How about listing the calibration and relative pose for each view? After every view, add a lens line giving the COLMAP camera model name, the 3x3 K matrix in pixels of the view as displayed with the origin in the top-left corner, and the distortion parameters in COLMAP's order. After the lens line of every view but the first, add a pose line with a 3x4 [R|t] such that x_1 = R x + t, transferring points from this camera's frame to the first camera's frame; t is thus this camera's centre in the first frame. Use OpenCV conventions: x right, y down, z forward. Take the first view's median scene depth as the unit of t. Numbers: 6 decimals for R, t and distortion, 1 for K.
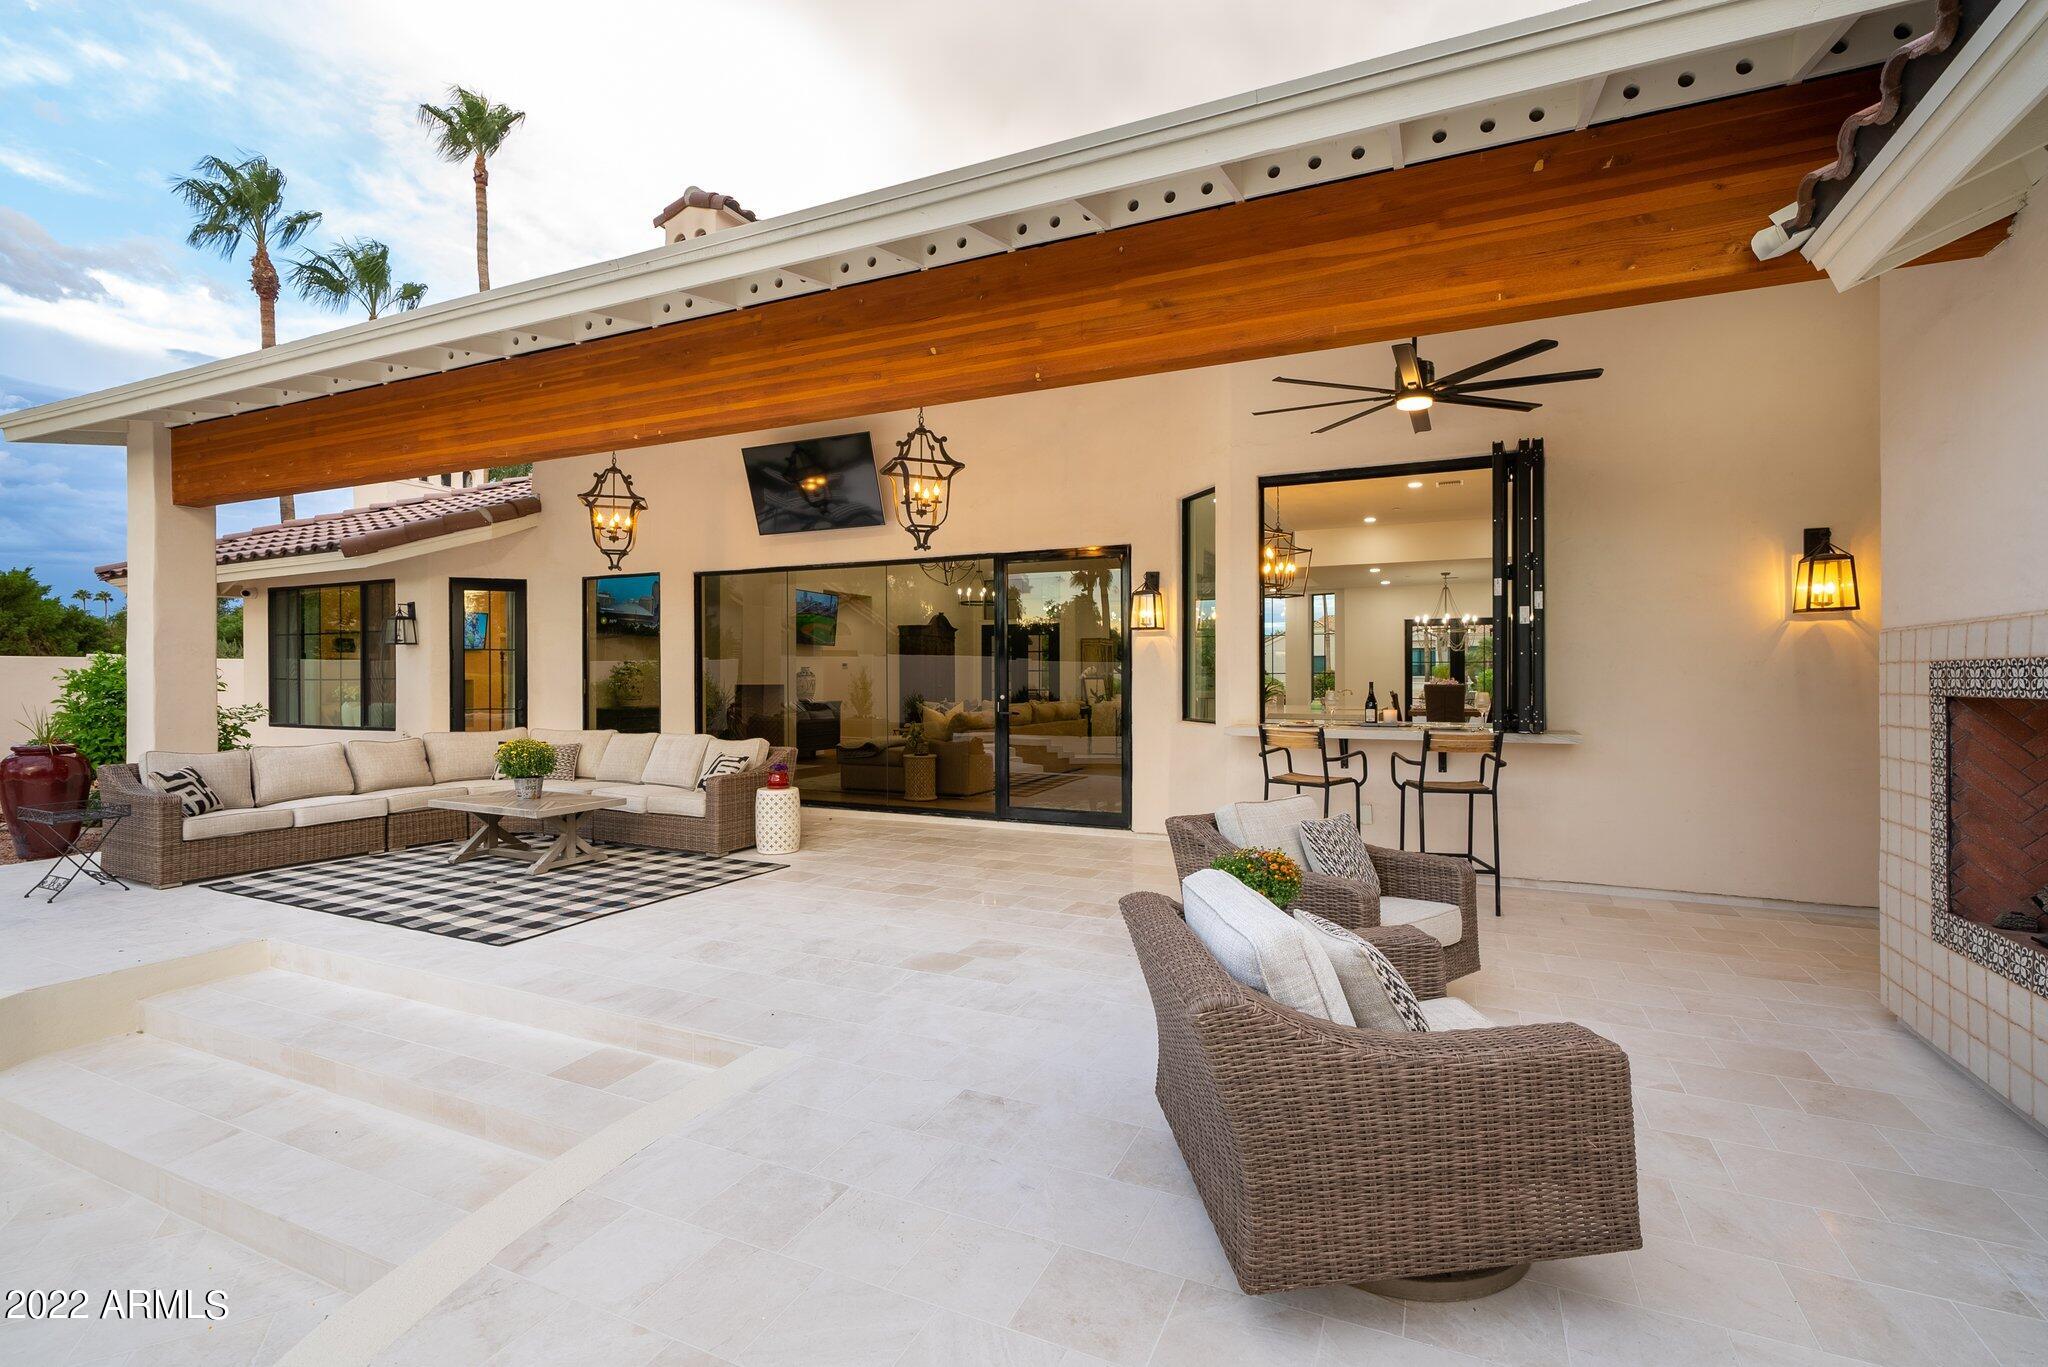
lens RADIAL K [[914.9, 0, 1027.6], [0, 914.9, 687.9], [0, 0, 1]] dist [0.000874, 0.000115]
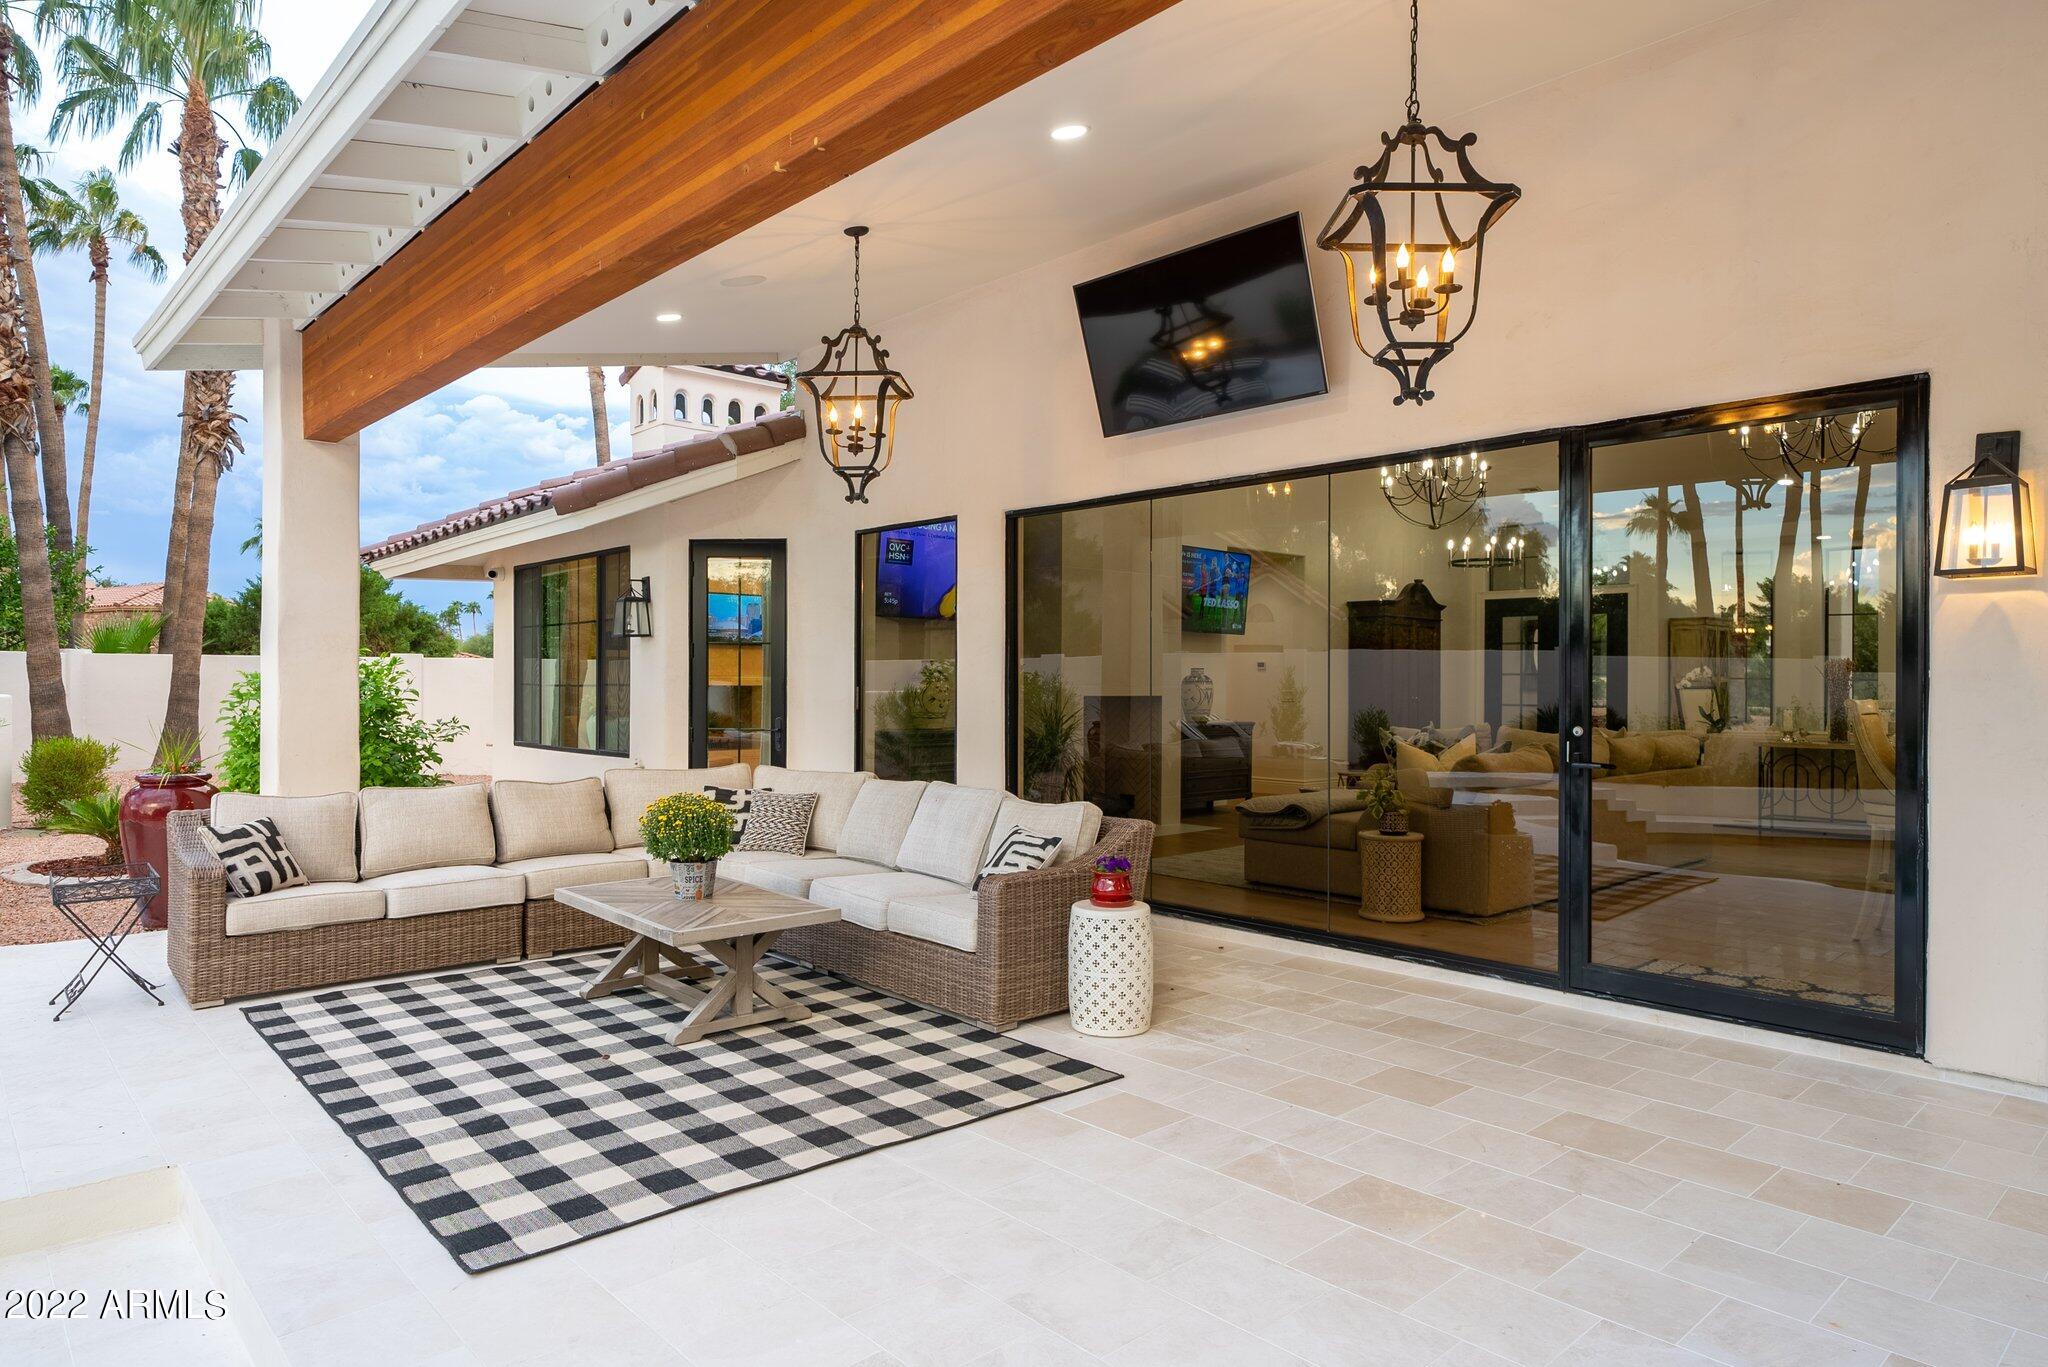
lens RADIAL K [[1224.6, 0, 1026.2], [0, 1224.6, 695.3], [0, 0, 1]] dist [0.001416, 0.000177]
pose [[0.923399, 0.007642, -0.383766, -0.050319], [-0.007954, 0.999968, 0.000773, -0.007146], [0.383760, 0.002338, 0.923430, 0.322237]]
